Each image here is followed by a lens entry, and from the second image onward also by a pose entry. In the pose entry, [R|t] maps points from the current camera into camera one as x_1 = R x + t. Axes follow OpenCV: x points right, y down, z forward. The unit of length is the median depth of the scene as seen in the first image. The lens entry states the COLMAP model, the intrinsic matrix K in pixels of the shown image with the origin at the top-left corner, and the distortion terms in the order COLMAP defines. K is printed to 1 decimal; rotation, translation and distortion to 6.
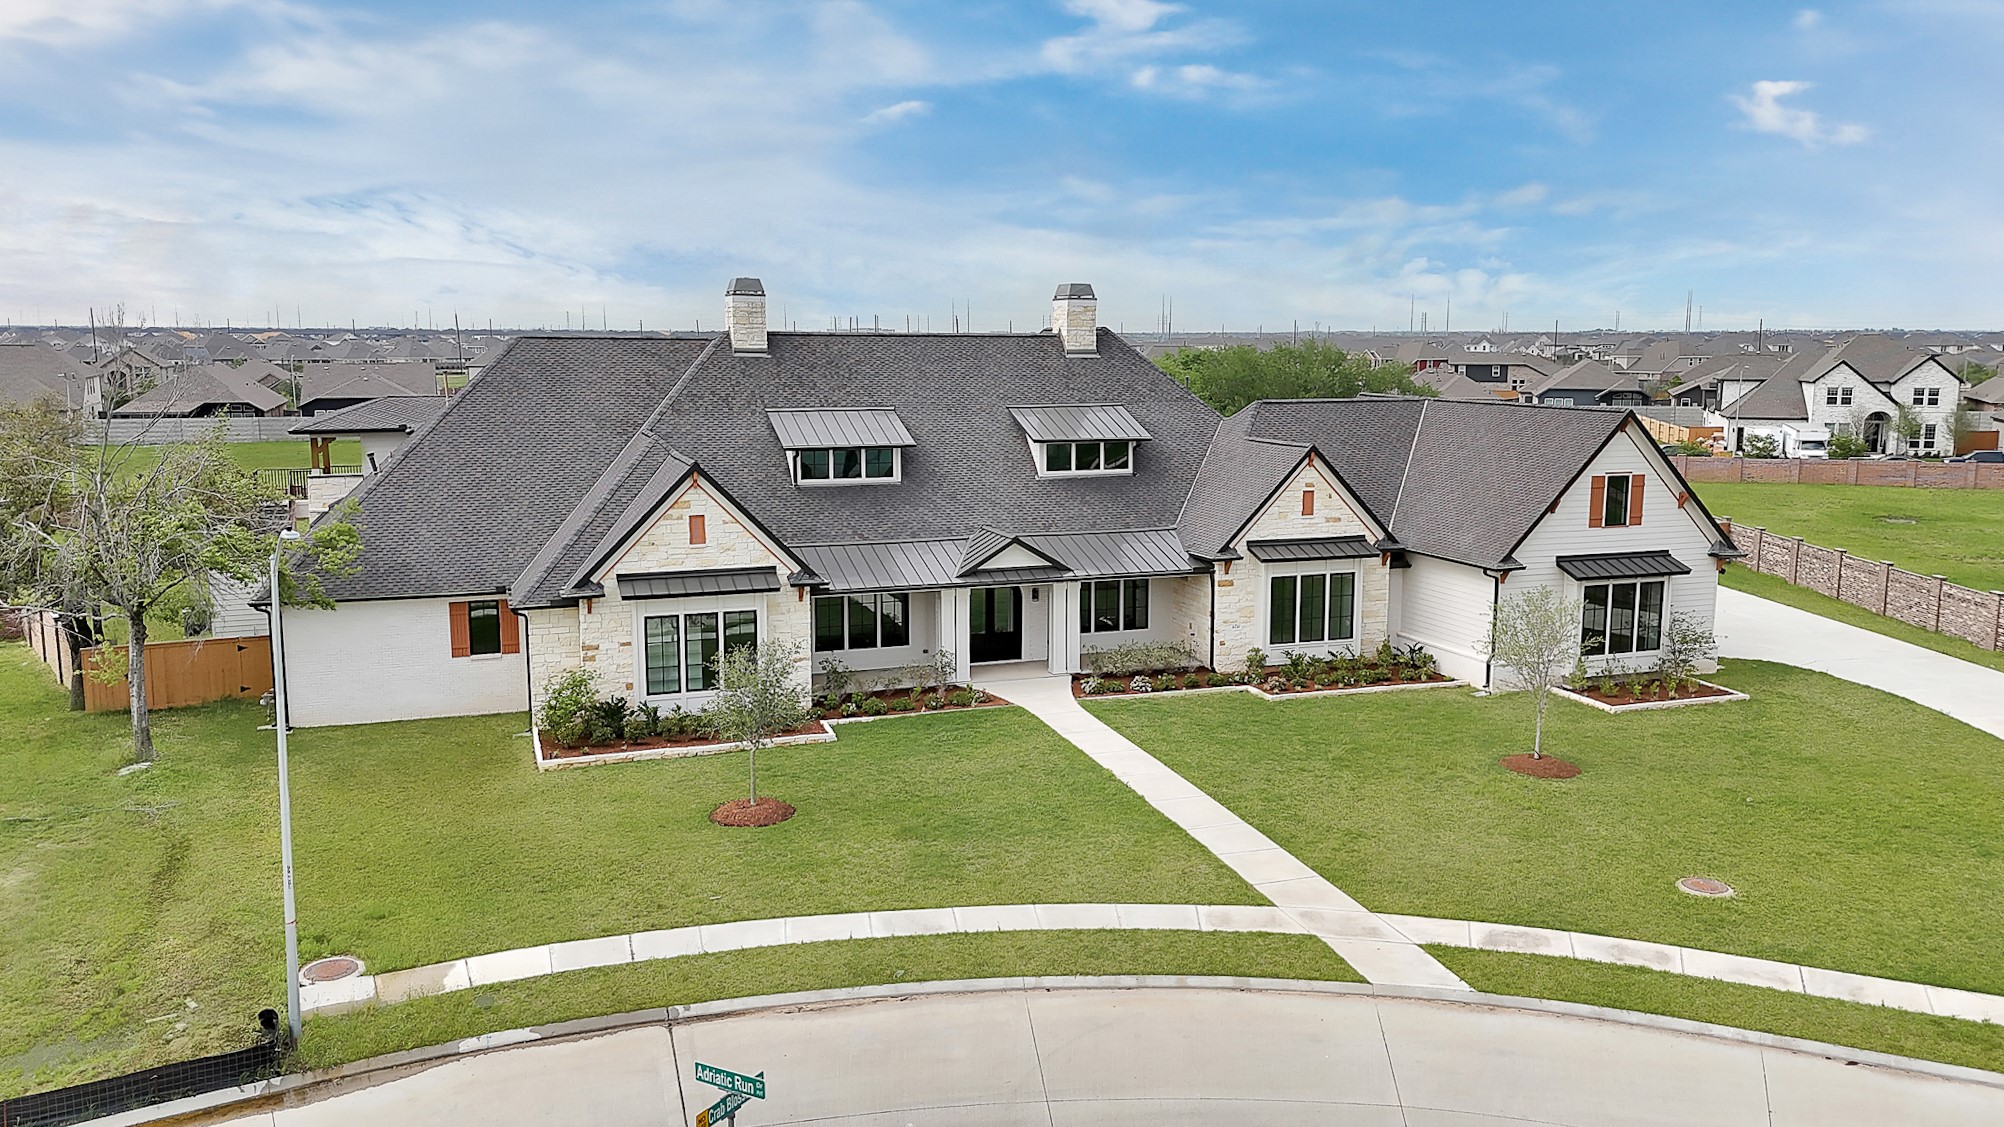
lens RADIAL K [[1473.3, 0, 1001.8], [0, 1473.3, 562.7], [0, 0, 1]] dist [0.040041, -0.008859]
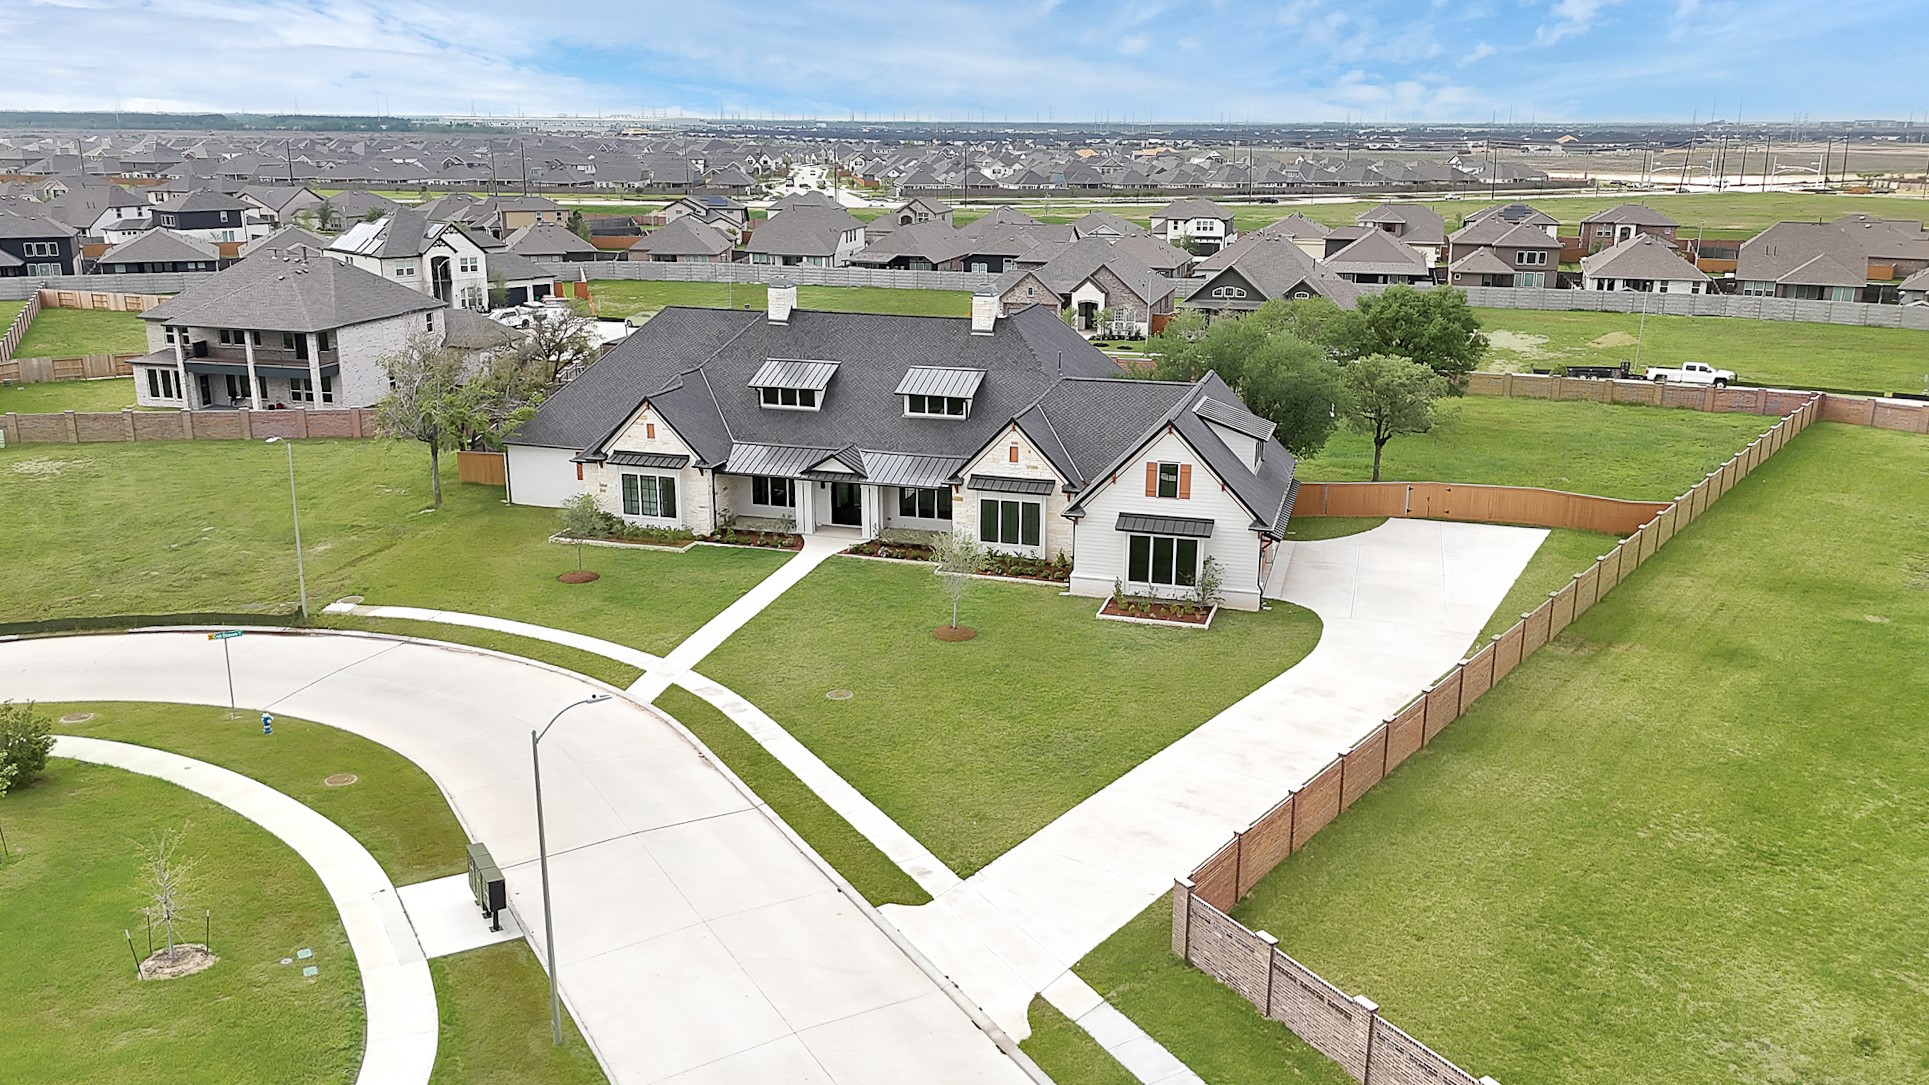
lens RADIAL K [[1418.2, 0, 963.8], [0, 1418.2, 536.8], [0, 0, 1]] dist [0.040041, -0.008859]
pose [[0.827885, 0.157121, -0.538442, 1.021261], [-0.095283, 0.985407, 0.141046, -0.167110], [0.552745, -0.065465, 0.830775, -0.270567]]
